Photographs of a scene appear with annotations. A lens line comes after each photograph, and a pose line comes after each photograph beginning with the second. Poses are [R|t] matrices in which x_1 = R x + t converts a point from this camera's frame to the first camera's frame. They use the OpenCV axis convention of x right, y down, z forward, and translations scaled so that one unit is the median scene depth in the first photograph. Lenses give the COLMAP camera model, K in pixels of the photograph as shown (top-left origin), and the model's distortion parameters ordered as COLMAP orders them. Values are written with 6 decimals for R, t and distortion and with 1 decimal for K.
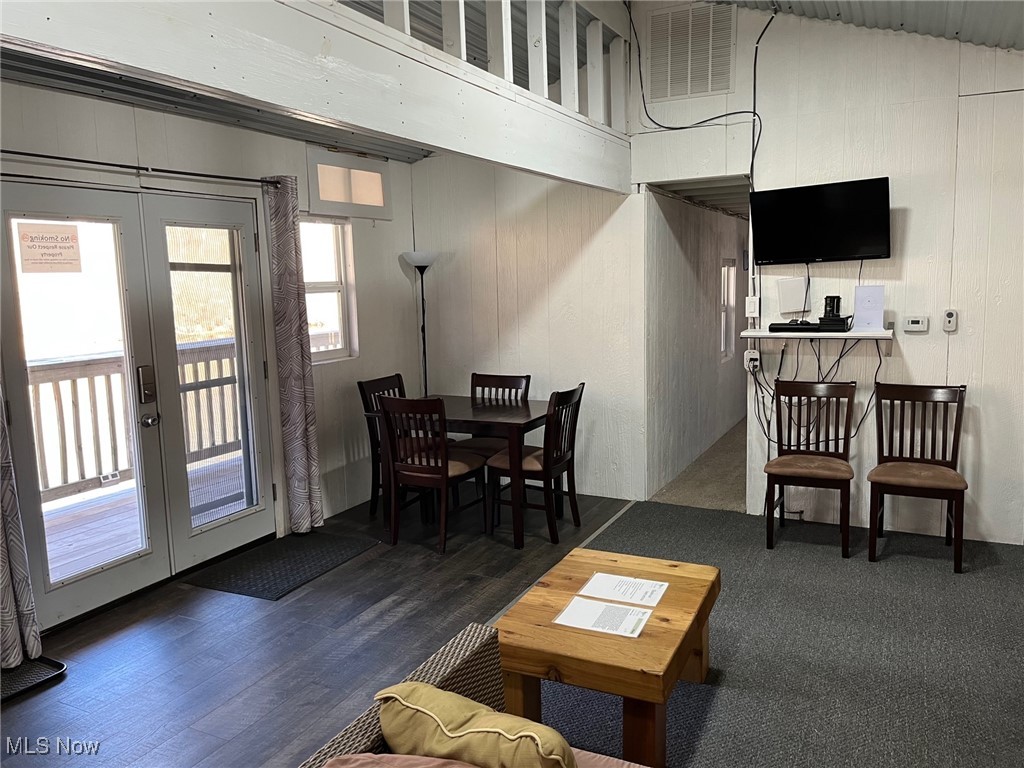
lens RADIAL K [[777.6, 0, 512.5], [0, 777.6, 381.3], [0, 0, 1]] dist [0.001382, -0.000078]
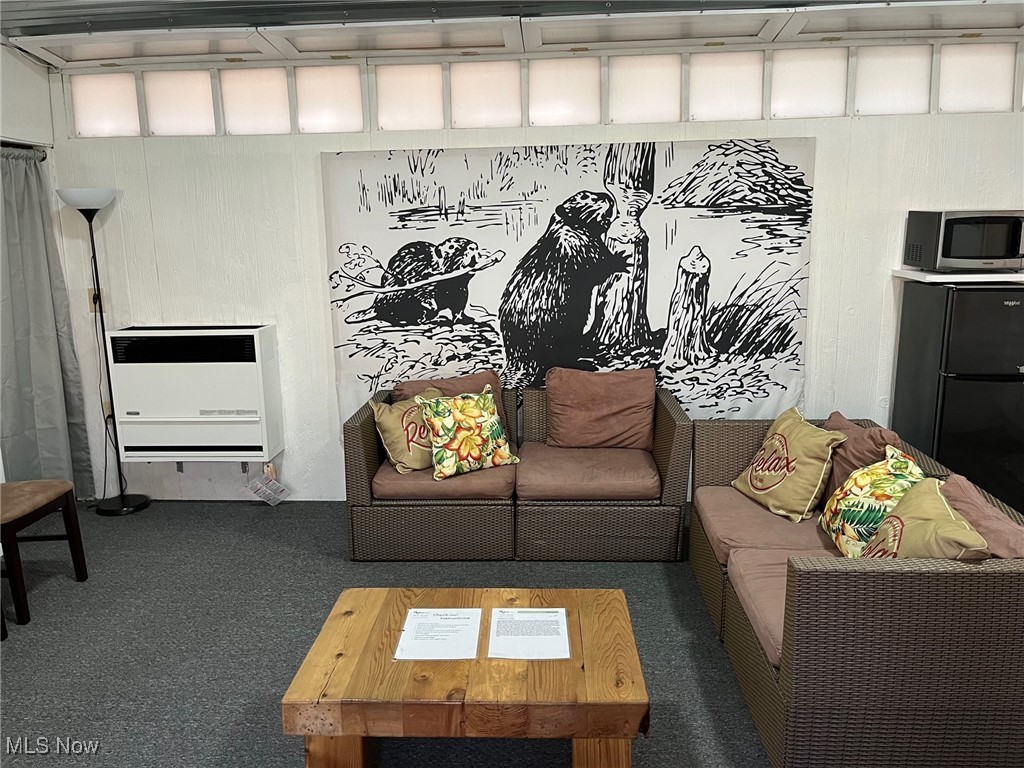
lens RADIAL K [[777.6, 0, 511.0], [0, 777.6, 382.8], [0, 0, 1]] dist [0.001382, -0.000078]
pose [[-0.396959, -0.140845, 0.906965, -0.528981], [0.146536, 0.965756, 0.214111, -0.121222], [-0.906063, 0.217896, -0.362727, 1.128031]]
